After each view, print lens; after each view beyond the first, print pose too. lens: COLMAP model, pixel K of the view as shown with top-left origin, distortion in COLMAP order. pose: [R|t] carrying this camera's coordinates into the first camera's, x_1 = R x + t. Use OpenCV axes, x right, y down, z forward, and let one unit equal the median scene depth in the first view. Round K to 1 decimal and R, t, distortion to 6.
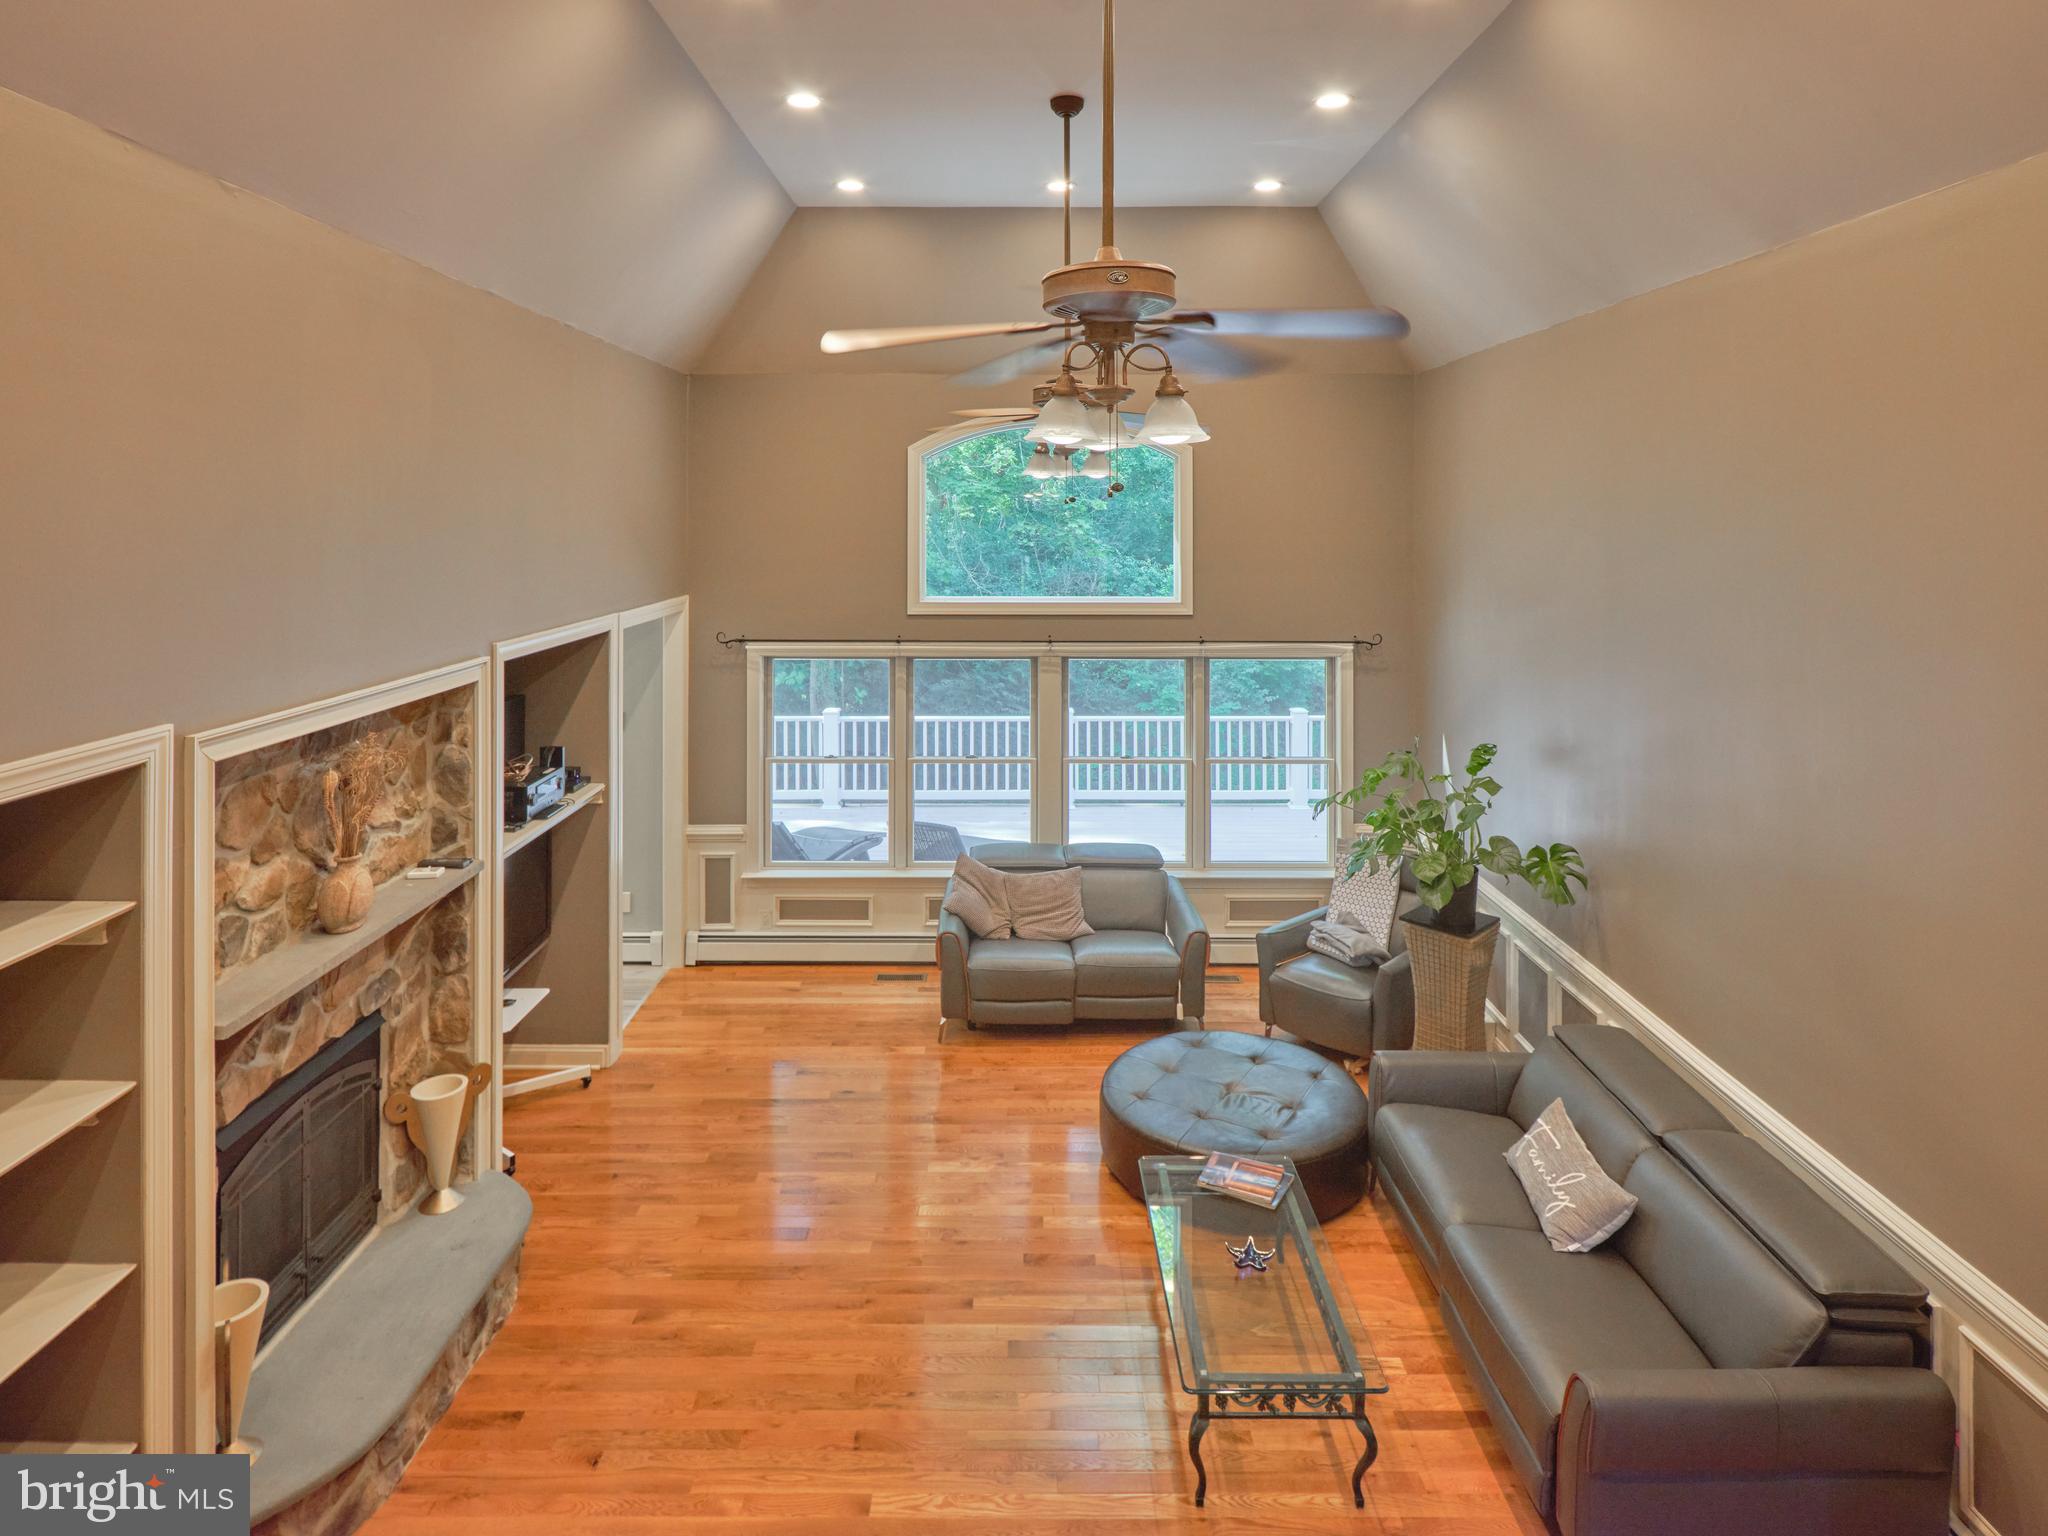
lens RADIAL K [[1154.0, 0, 1023.1], [0, 1154.0, 486.9], [0, 0, 1]] dist [-0.002112, 0.001979]
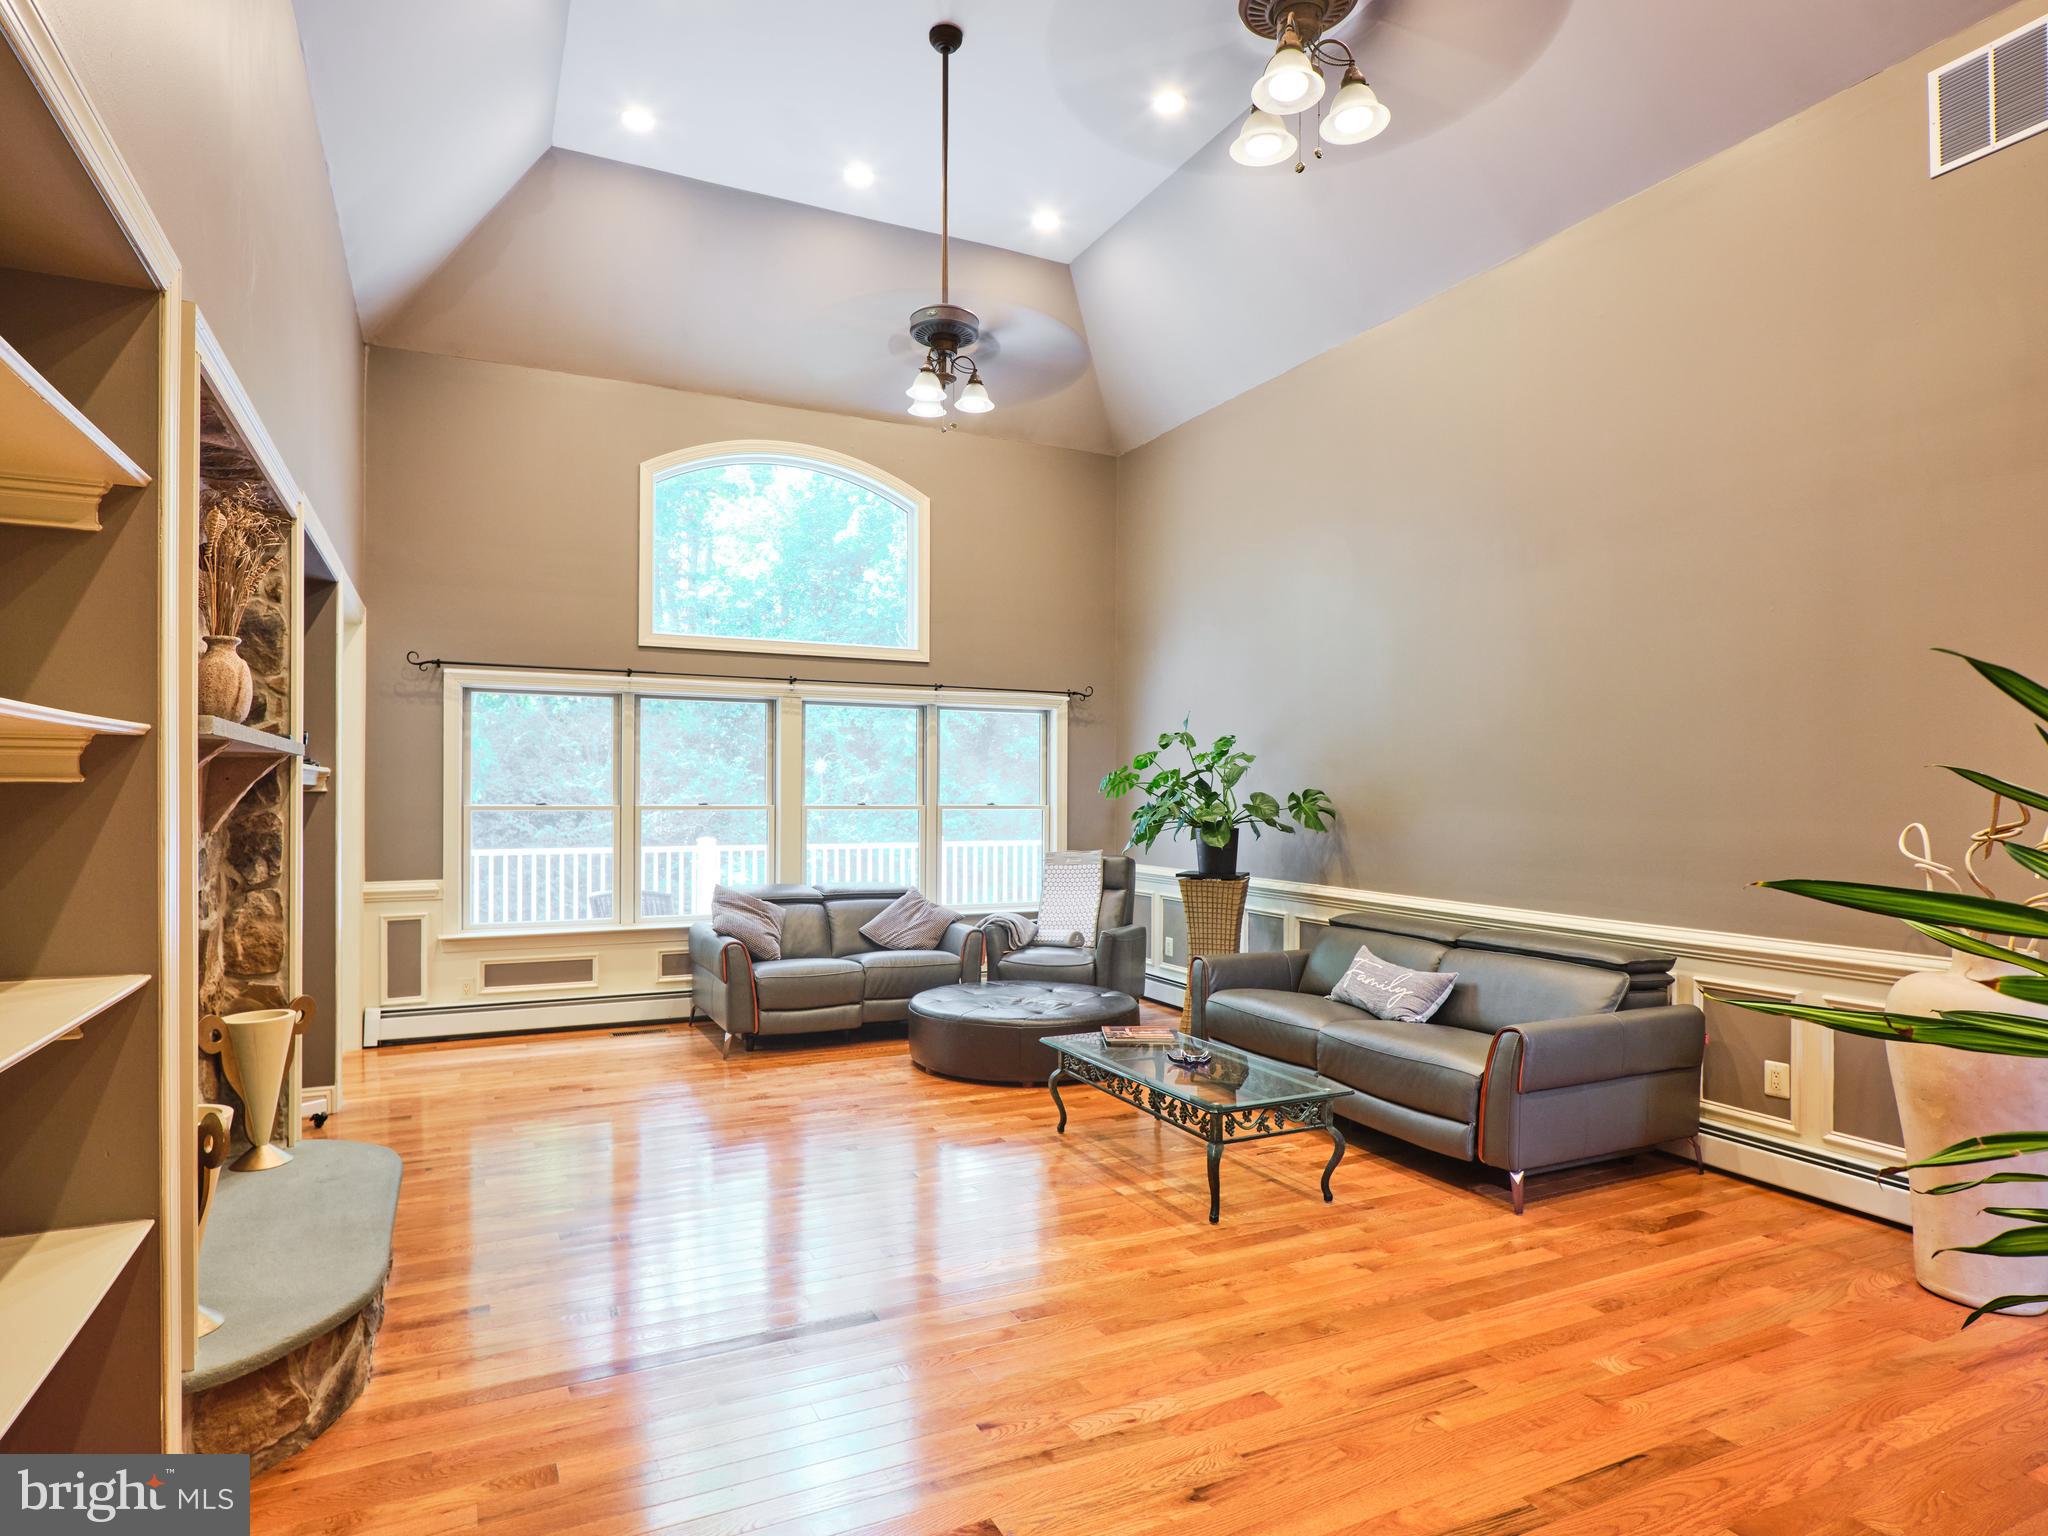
lens RADIAL K [[1155.1, 0, 1024.0], [0, 1155.1, 768.0], [0, 0, 1]] dist [-0.014512, -0.000442]
pose [[0.900137, 0.008347, 0.435526, -0.259077], [-0.010063, 0.999948, 0.001634, 0.236541], [-0.435490, -0.005853, 0.900175, 0.049724]]
